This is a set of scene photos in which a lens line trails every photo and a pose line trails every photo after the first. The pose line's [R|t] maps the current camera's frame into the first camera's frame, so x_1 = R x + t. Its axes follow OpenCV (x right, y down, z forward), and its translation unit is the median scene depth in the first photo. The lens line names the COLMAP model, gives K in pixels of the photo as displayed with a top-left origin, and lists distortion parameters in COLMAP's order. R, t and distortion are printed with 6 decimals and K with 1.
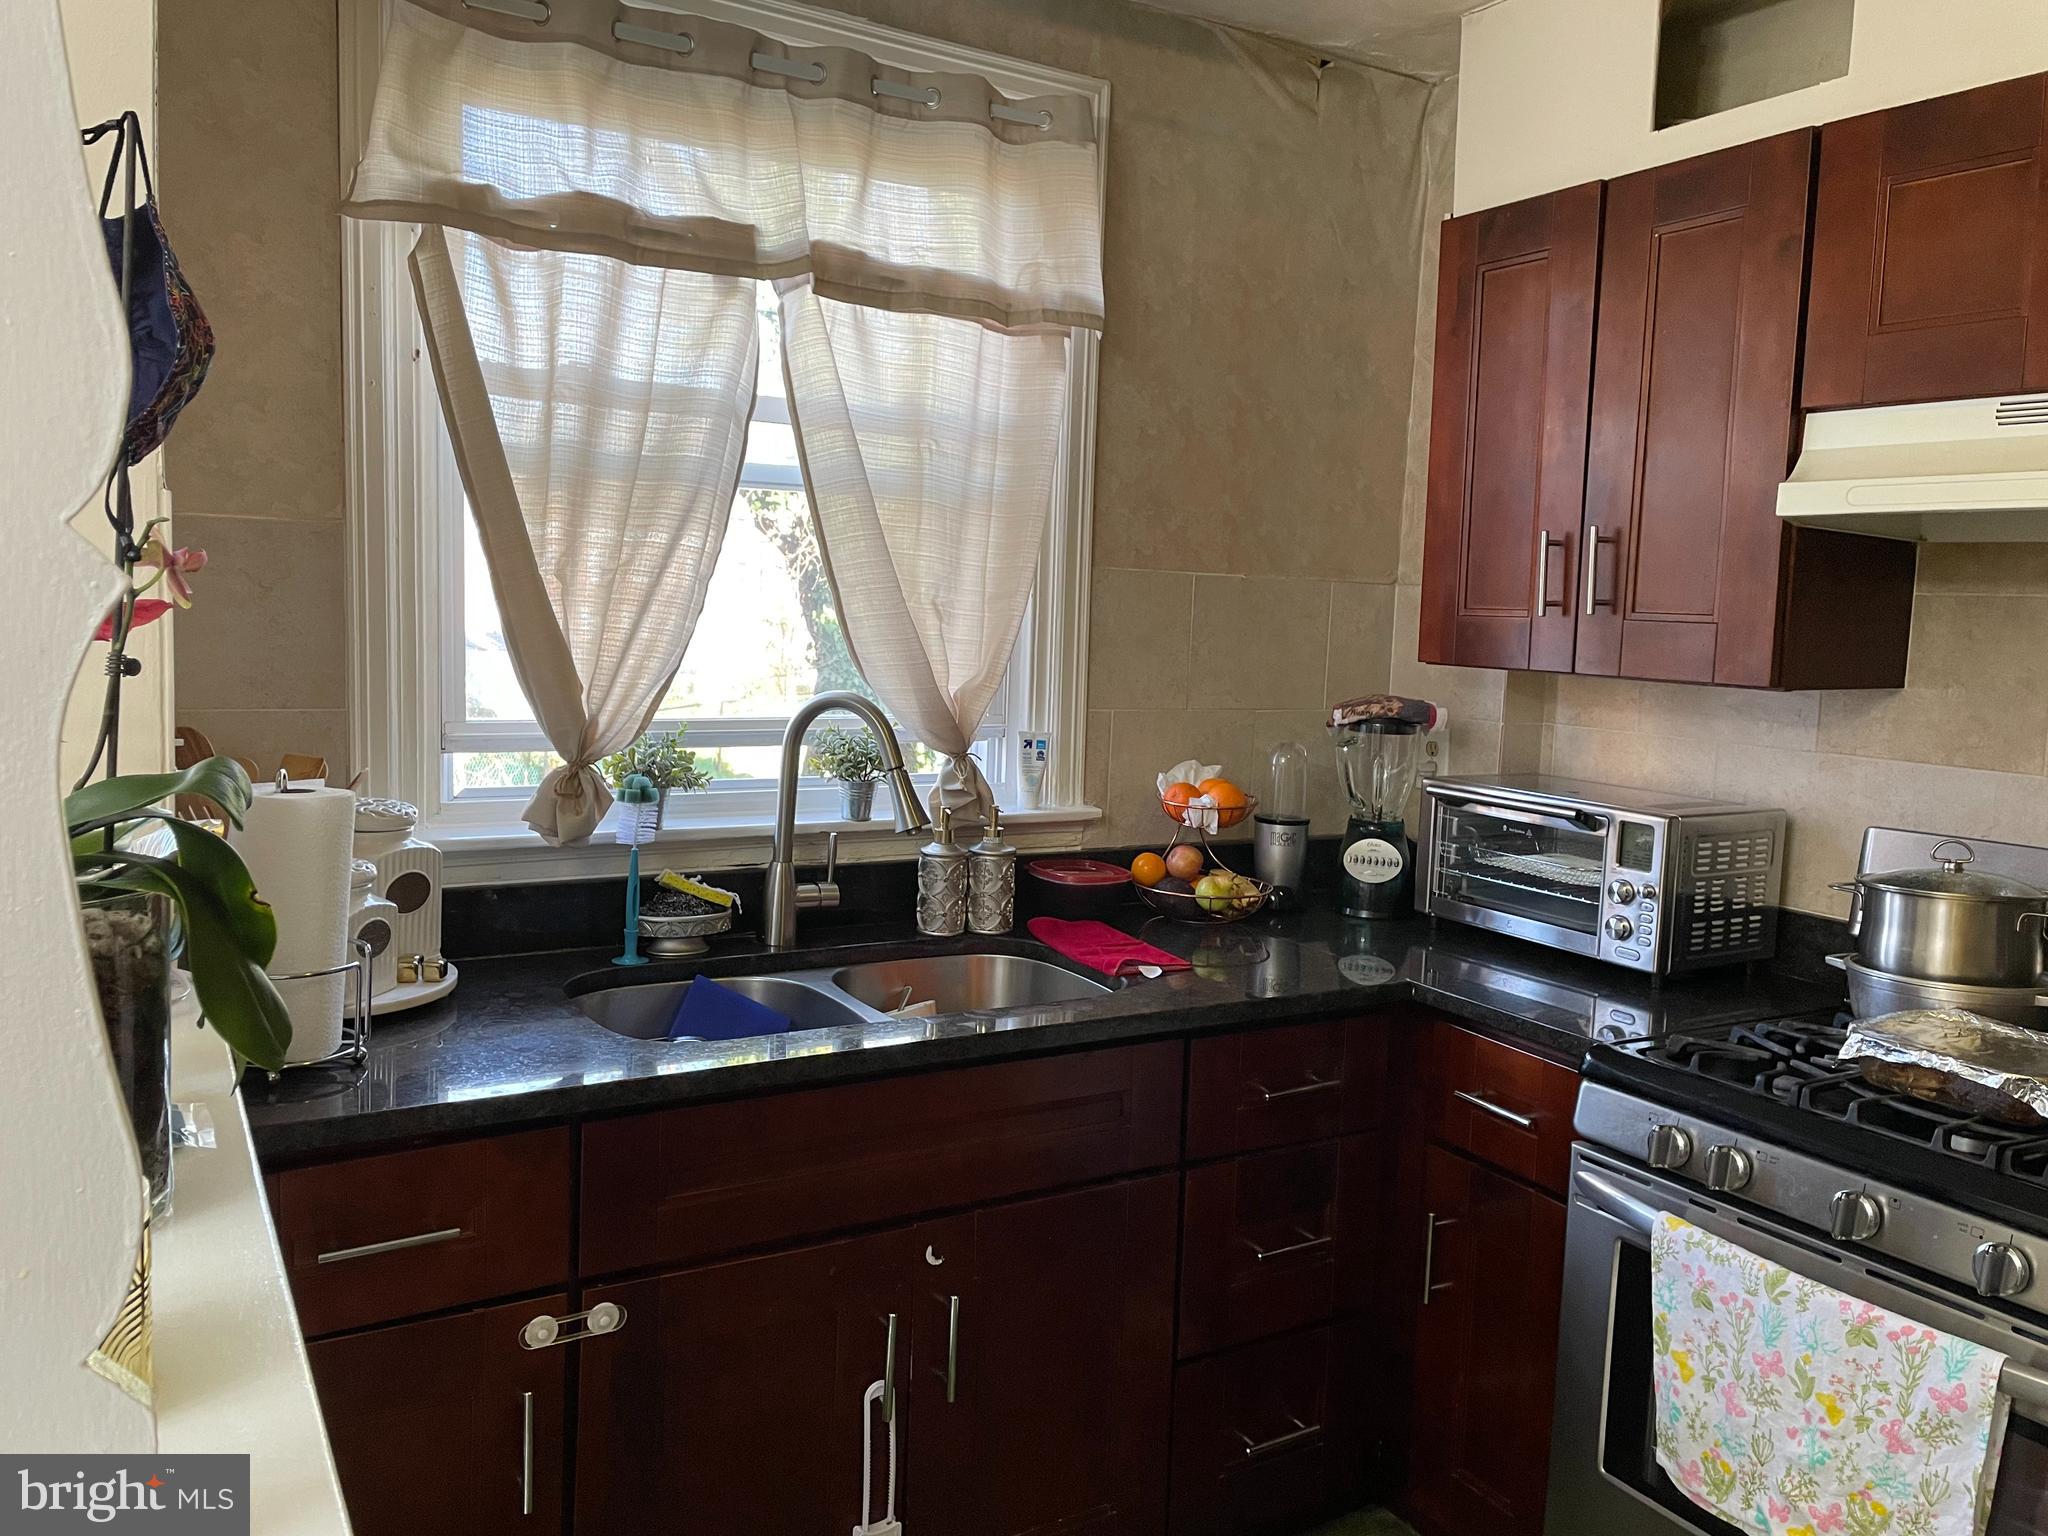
lens RADIAL K [[1560.5, 0, 1022.6], [0, 1560.5, 739.7], [0, 0, 1]] dist [0.102816, -0.134192]
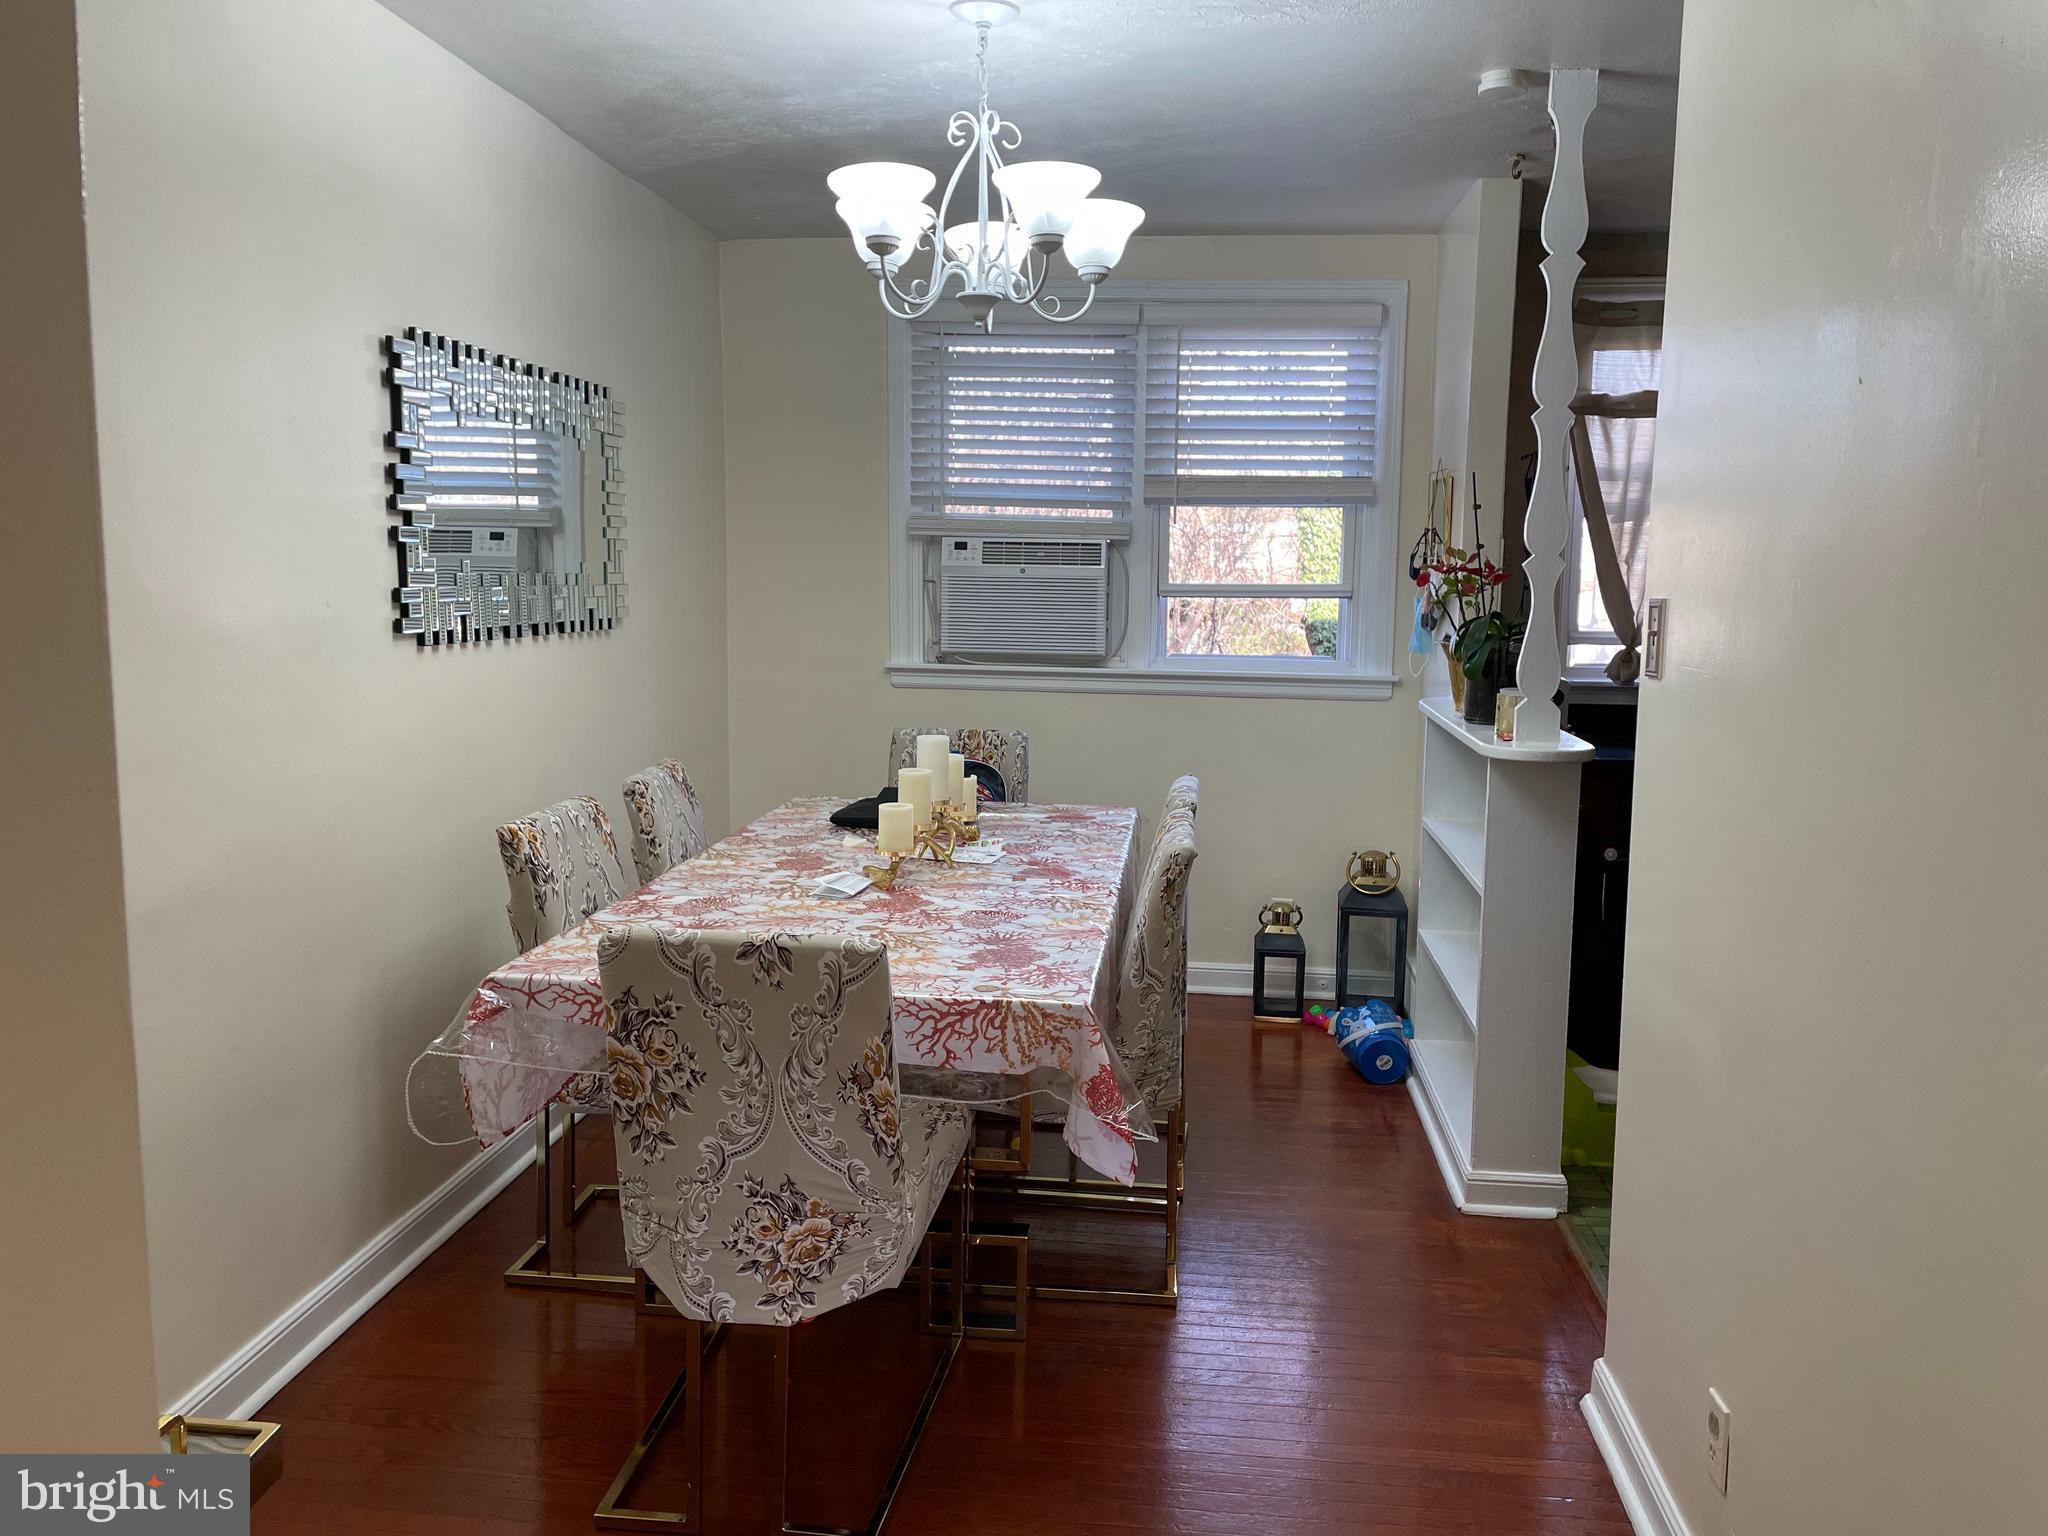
lens RADIAL K [[1552.1, 0, 1042.3], [0, 1552.1, 762.9], [0, 0, 1]] dist [0.095080, -0.128819]
pose [[0.799609, 0.046916, -0.598685, 0.372730], [-0.040588, 0.998886, 0.024069, 0.152773], [0.599147, 0.005054, 0.800623, -1.220501]]
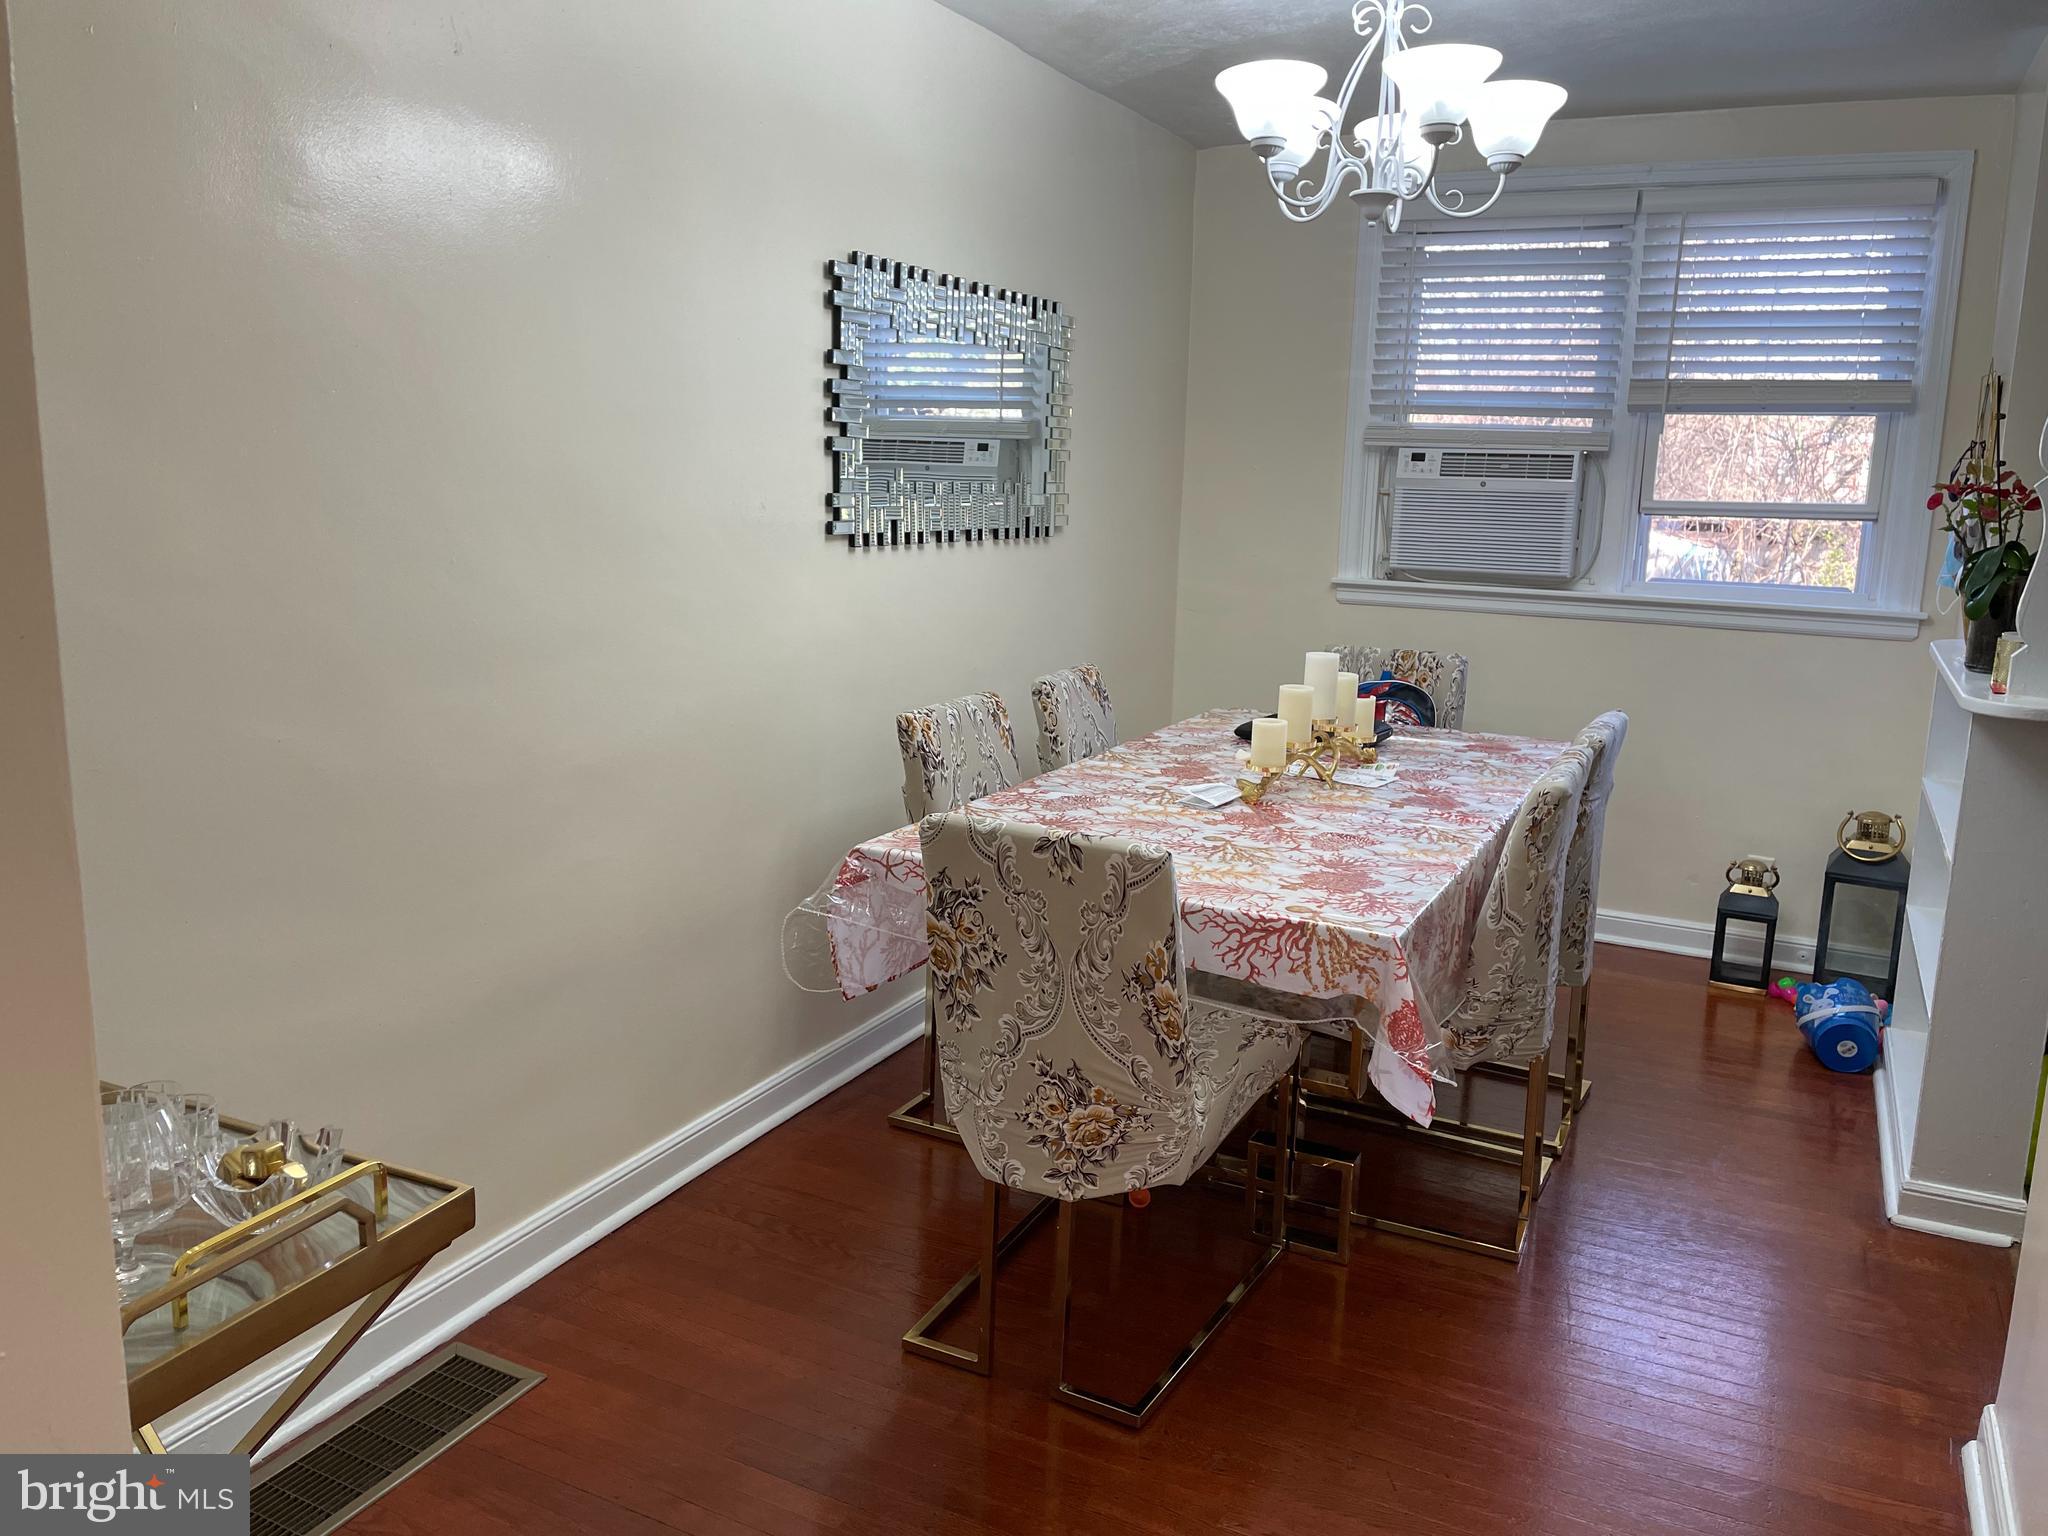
lens RADIAL K [[1548.5, 0, 1023.7], [0, 1548.5, 759.7], [0, 0, 1]] dist [0.096691, -0.146399]
pose [[0.538072, 0.132179, -0.832471, 0.481298], [-0.088166, 0.991036, 0.100369, 0.144078], [0.838275, 0.019390, 0.544902, -1.117718]]
